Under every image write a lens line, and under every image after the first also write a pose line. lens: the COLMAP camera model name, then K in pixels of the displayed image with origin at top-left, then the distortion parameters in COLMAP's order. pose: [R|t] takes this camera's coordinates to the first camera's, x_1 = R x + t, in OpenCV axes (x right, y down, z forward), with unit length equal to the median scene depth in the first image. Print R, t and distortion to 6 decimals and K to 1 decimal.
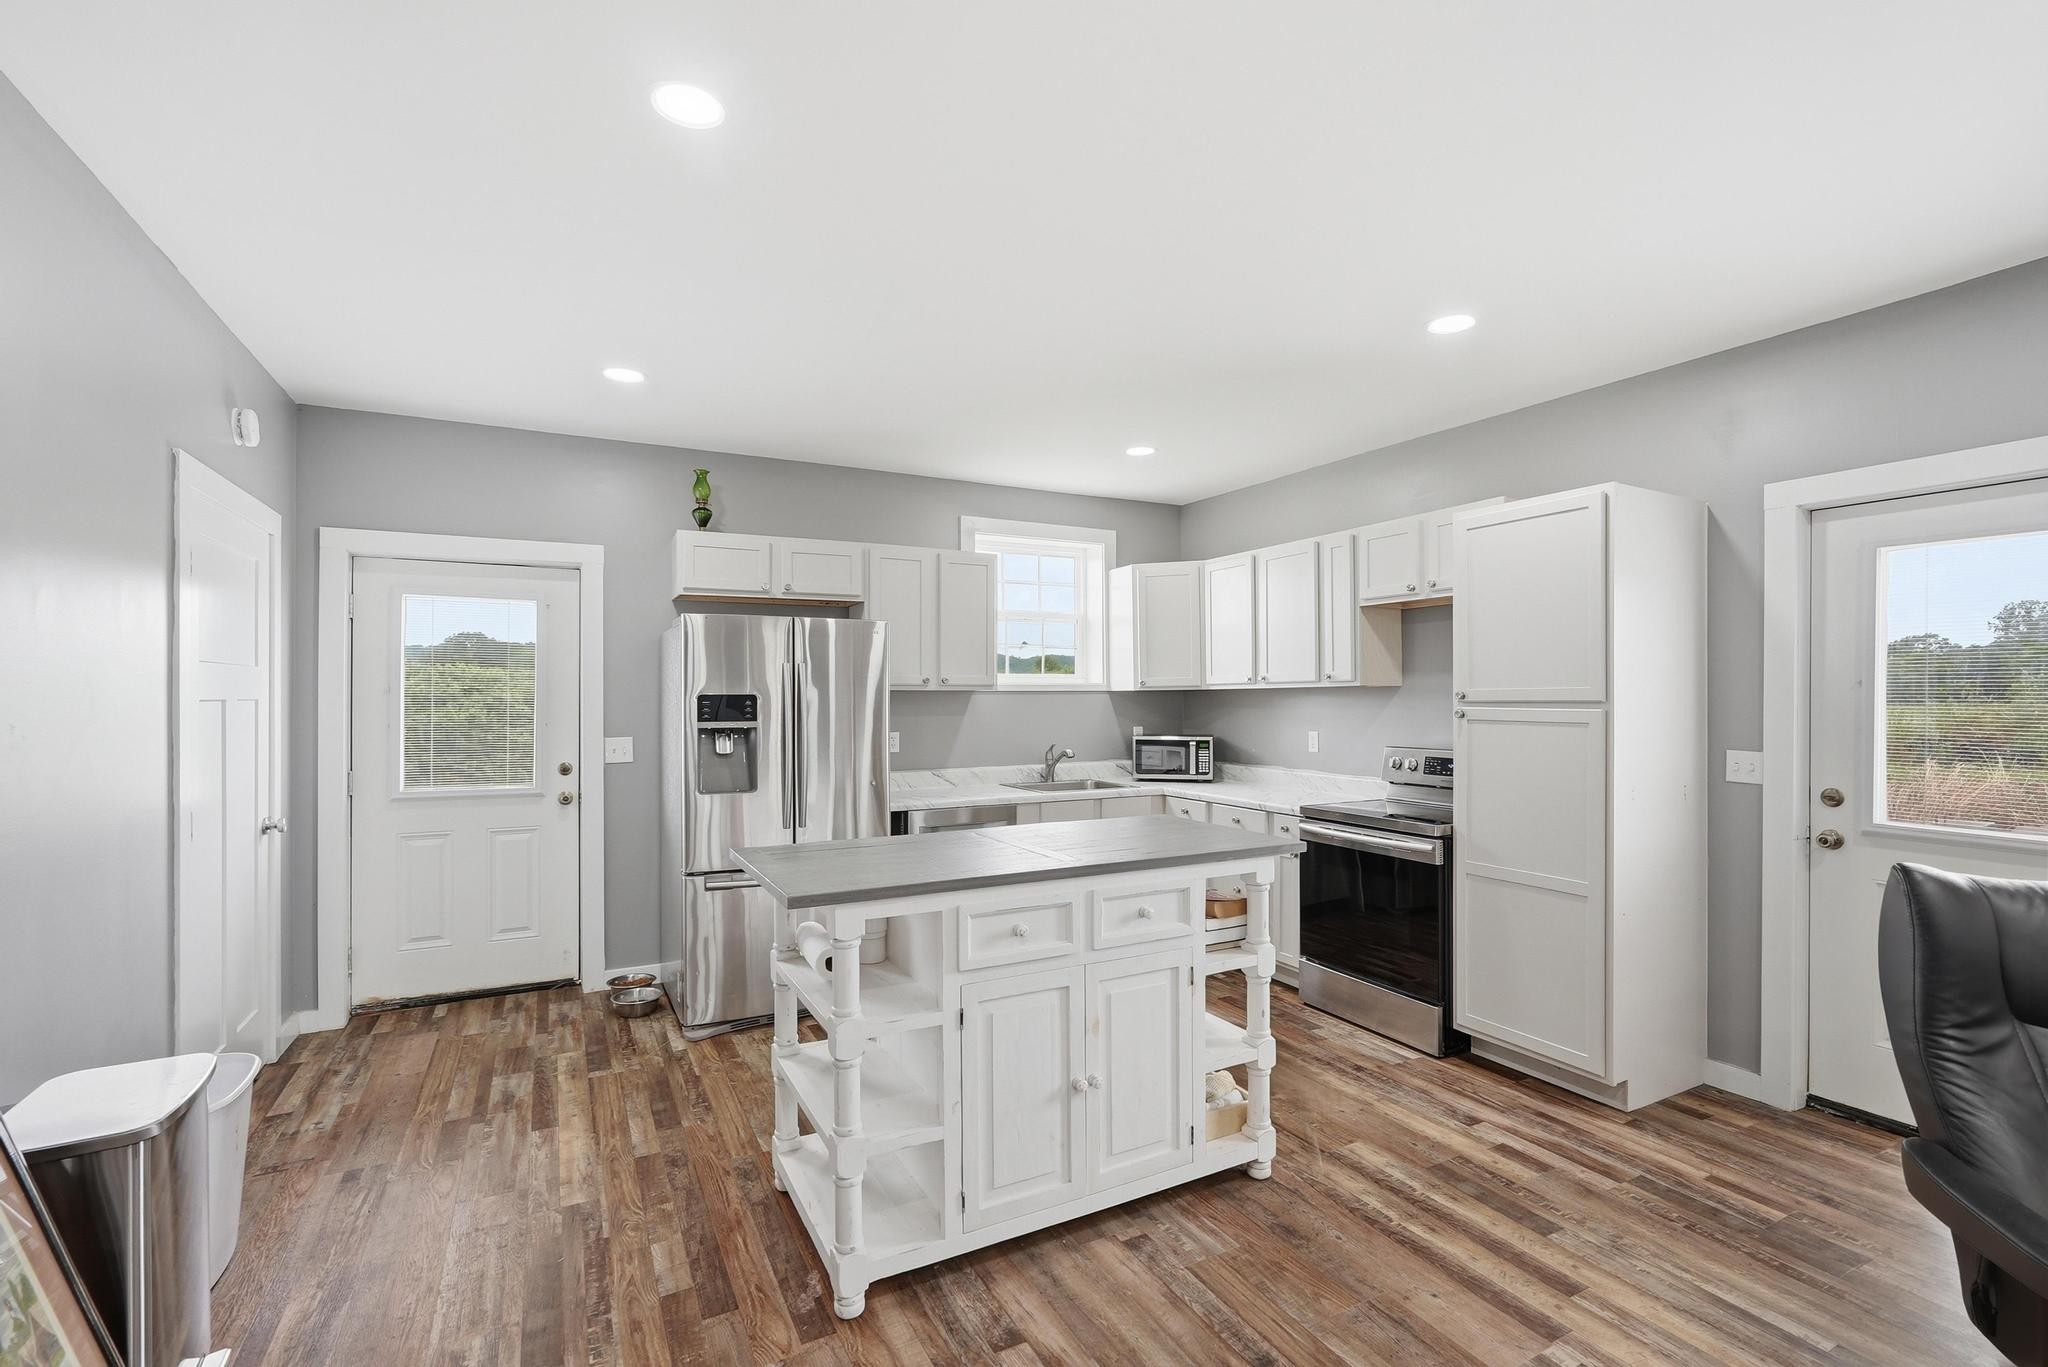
lens RADIAL K [[919.3, 0, 1024.9], [0, 919.3, 691.9], [0, 0, 1]] dist [-0.012264, 0.000019]
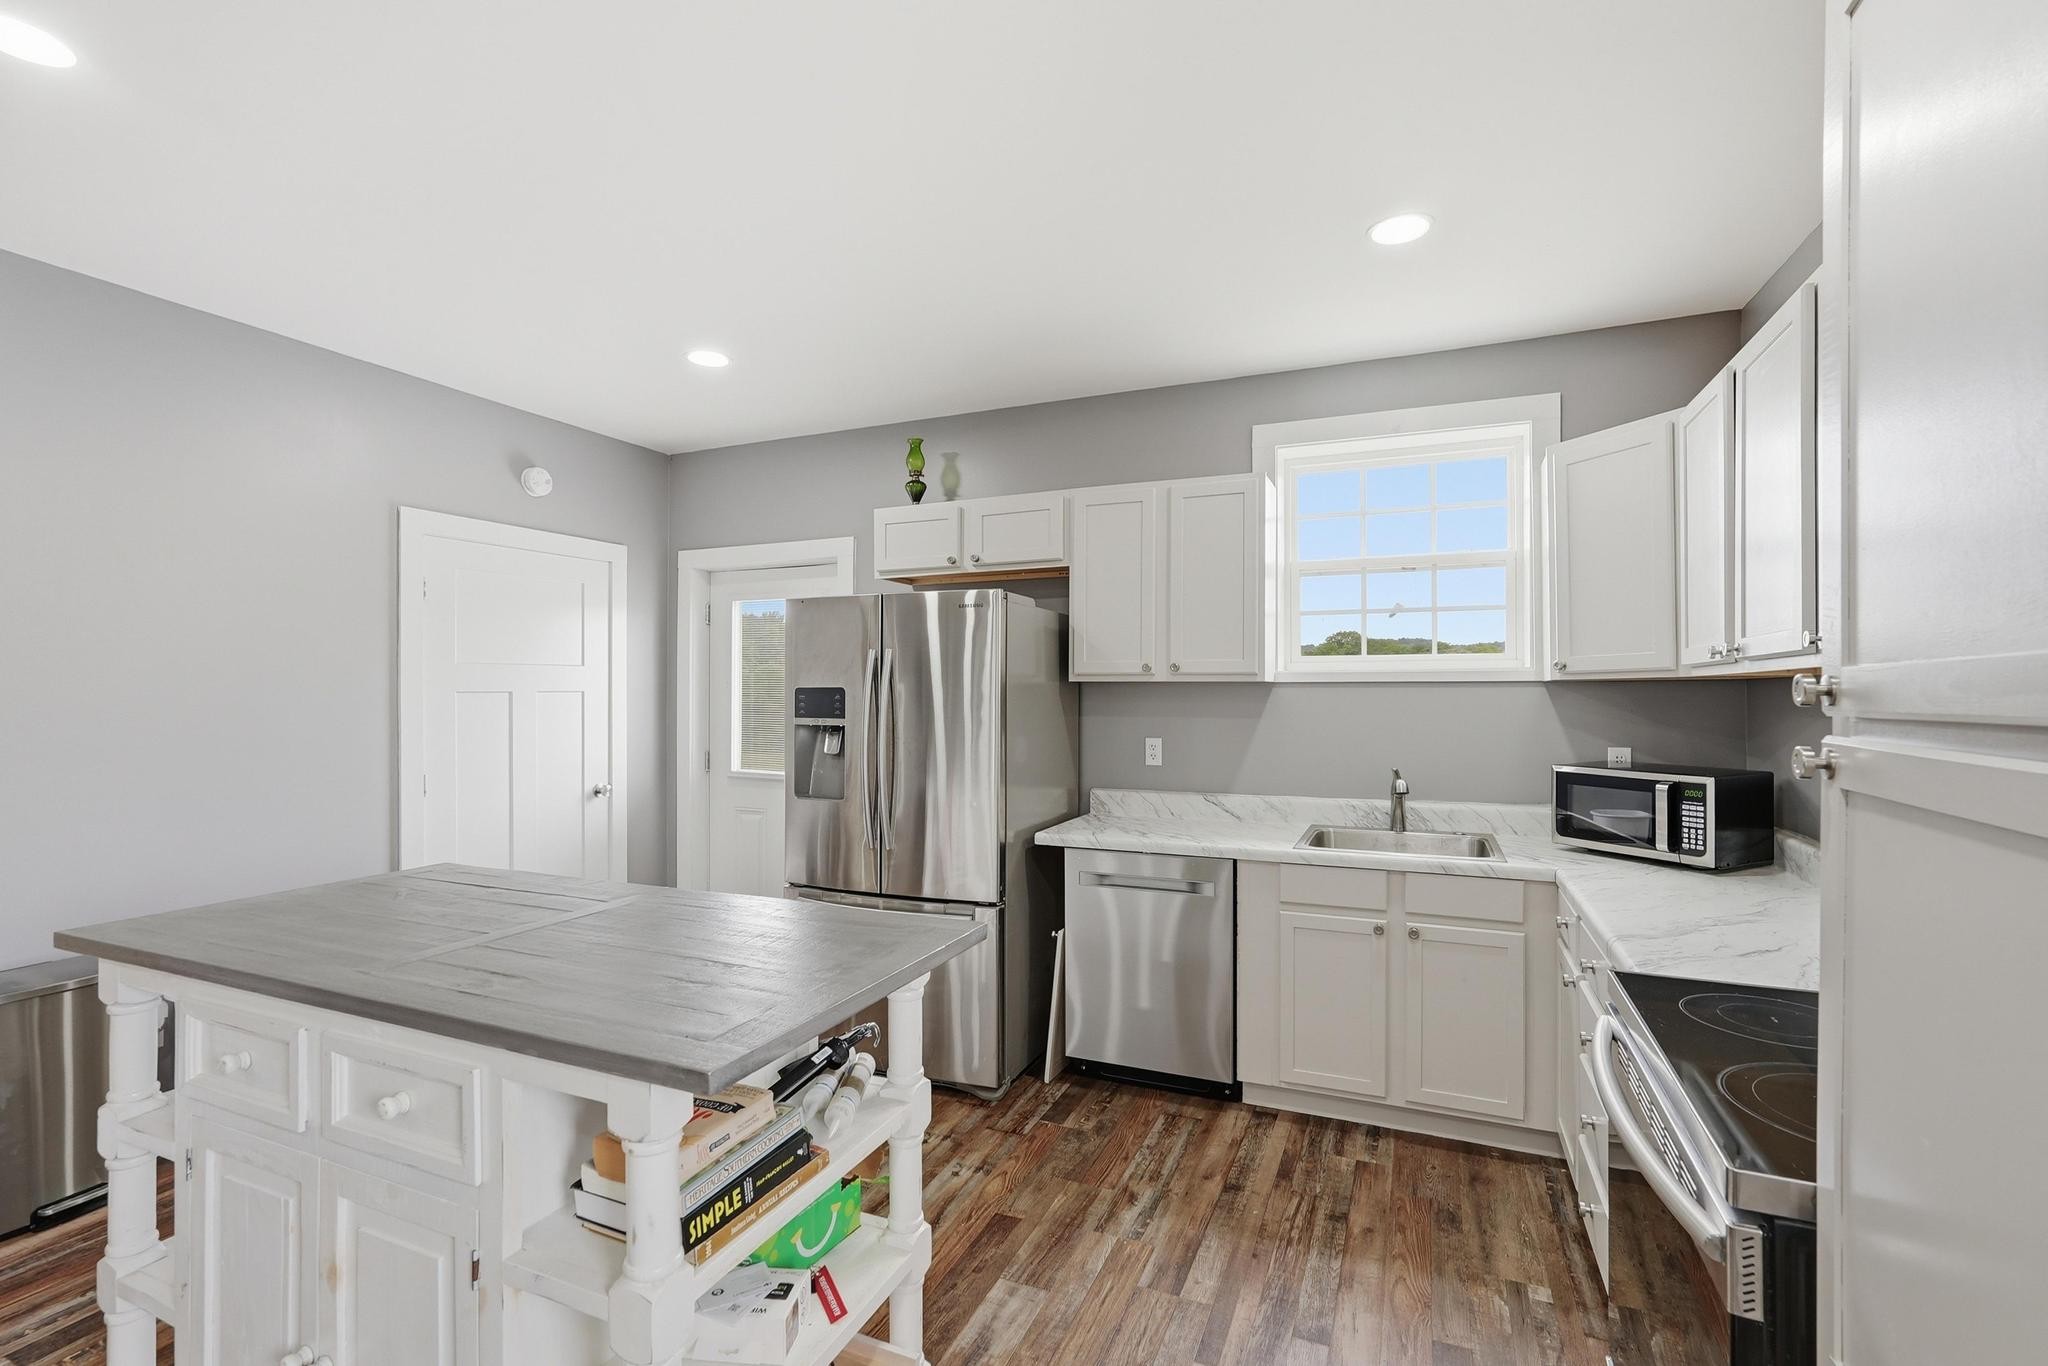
lens RADIAL K [[919.3, 0, 1019.7], [0, 919.3, 692.9], [0, 0, 1]] dist [-0.012264, 0.000019]
pose [[0.621787, 0.004192, -0.783175, 0.432483], [0.002156, 0.999973, 0.007064, 0.002034], [0.783183, -0.006081, 0.621761, 0.531474]]
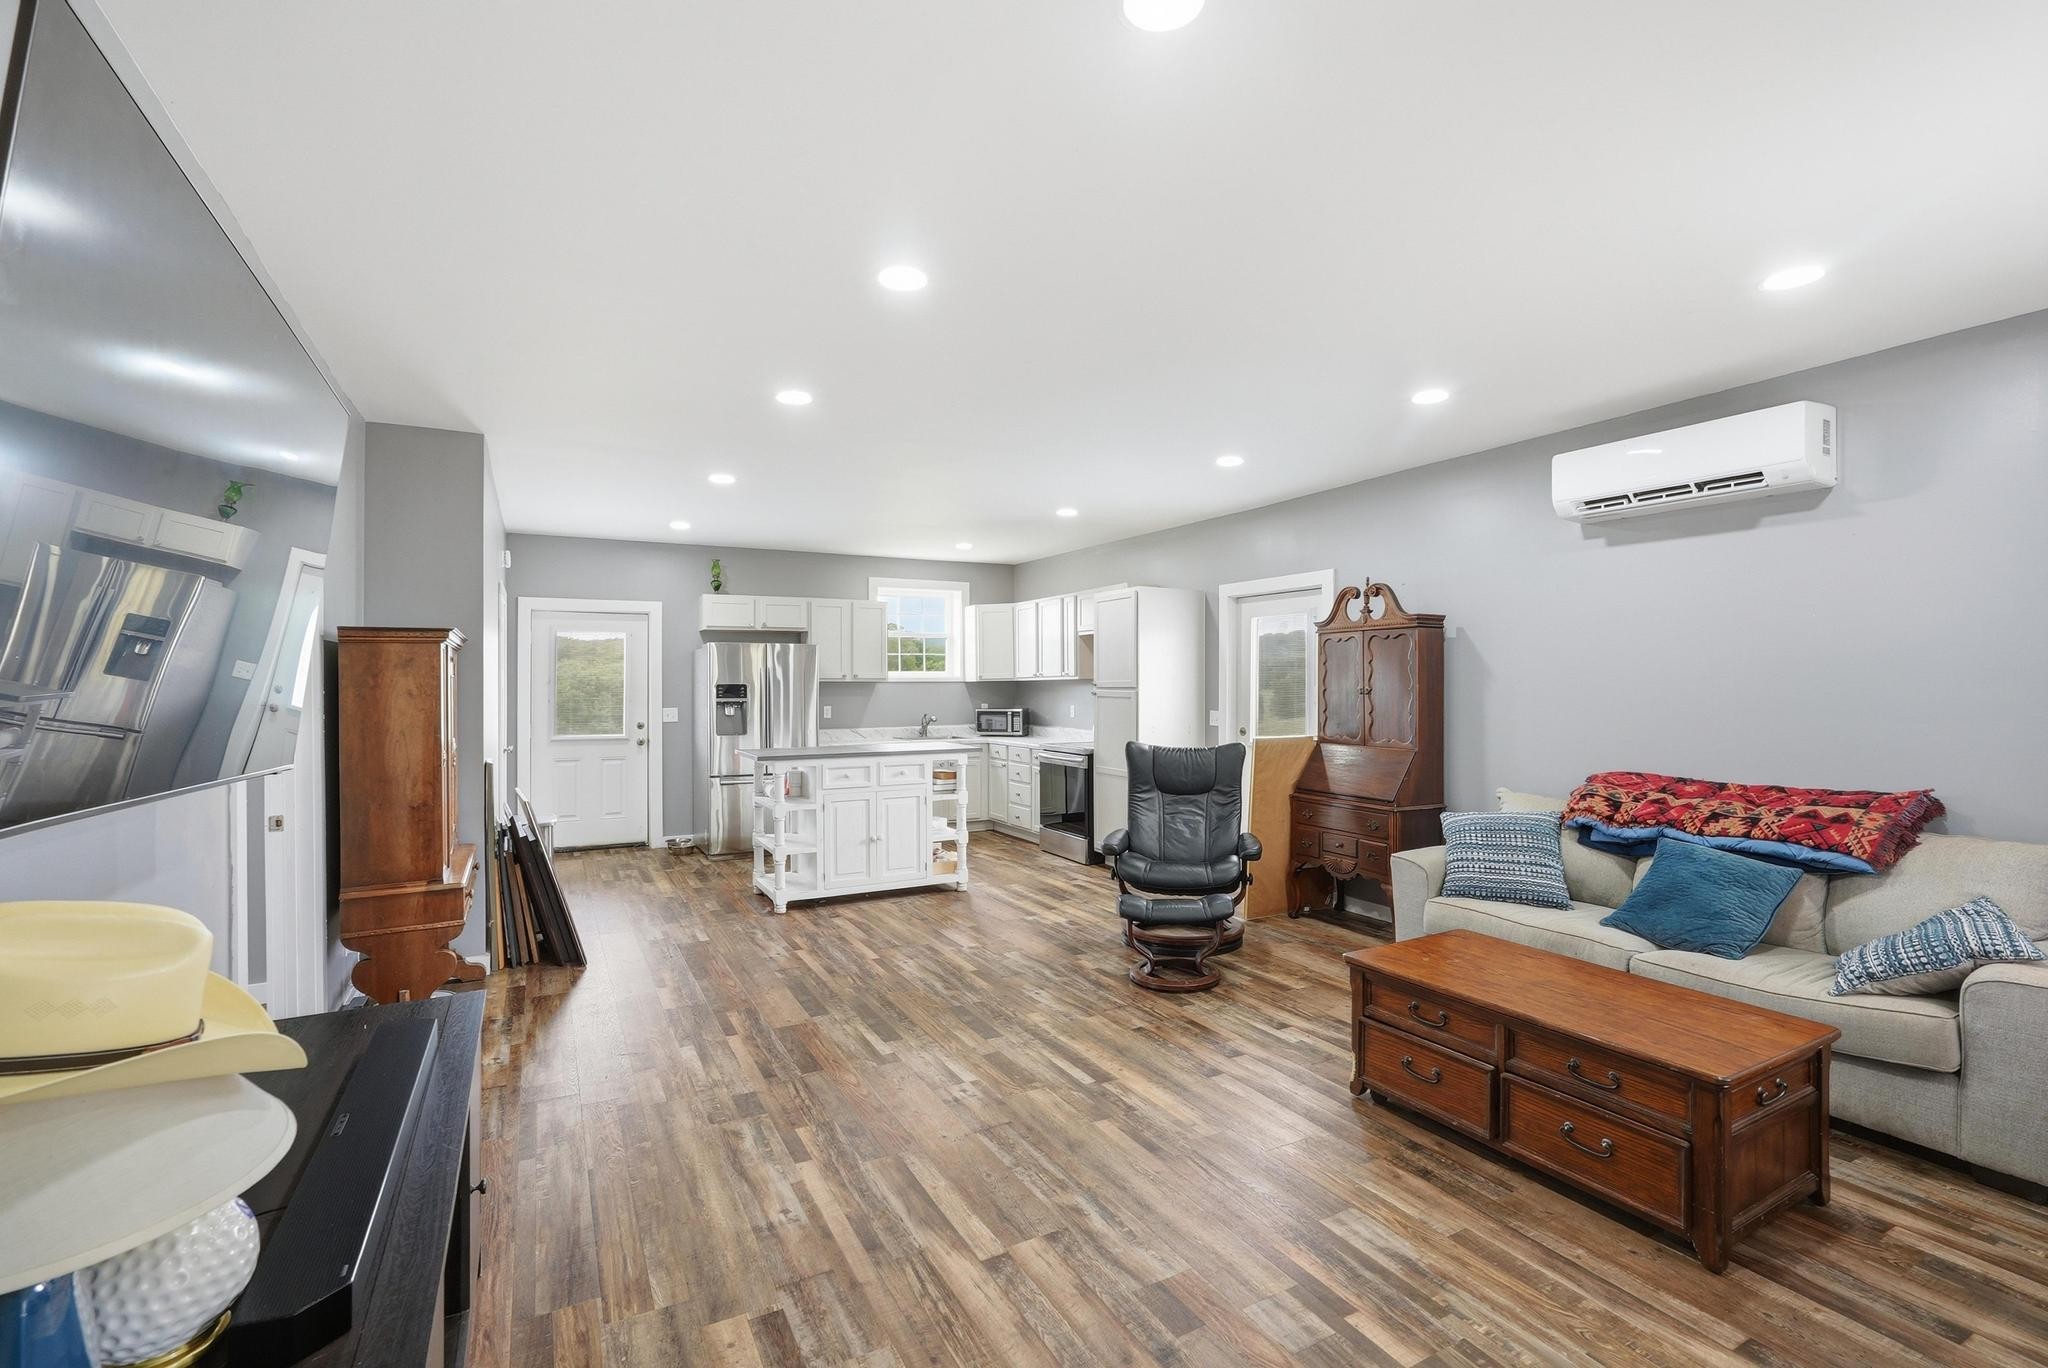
lens RADIAL K [[919.3, 0, 1028.3], [0, 919.3, 679.7], [0, 0, 1]] dist [-0.012264, 0.000019]
pose [[0.999941, -0.001153, 0.010839, 0.244928], [0.001161, 0.999999, -0.000669, -0.004462], [-0.010838, 0.000682, 0.999941, -0.821648]]
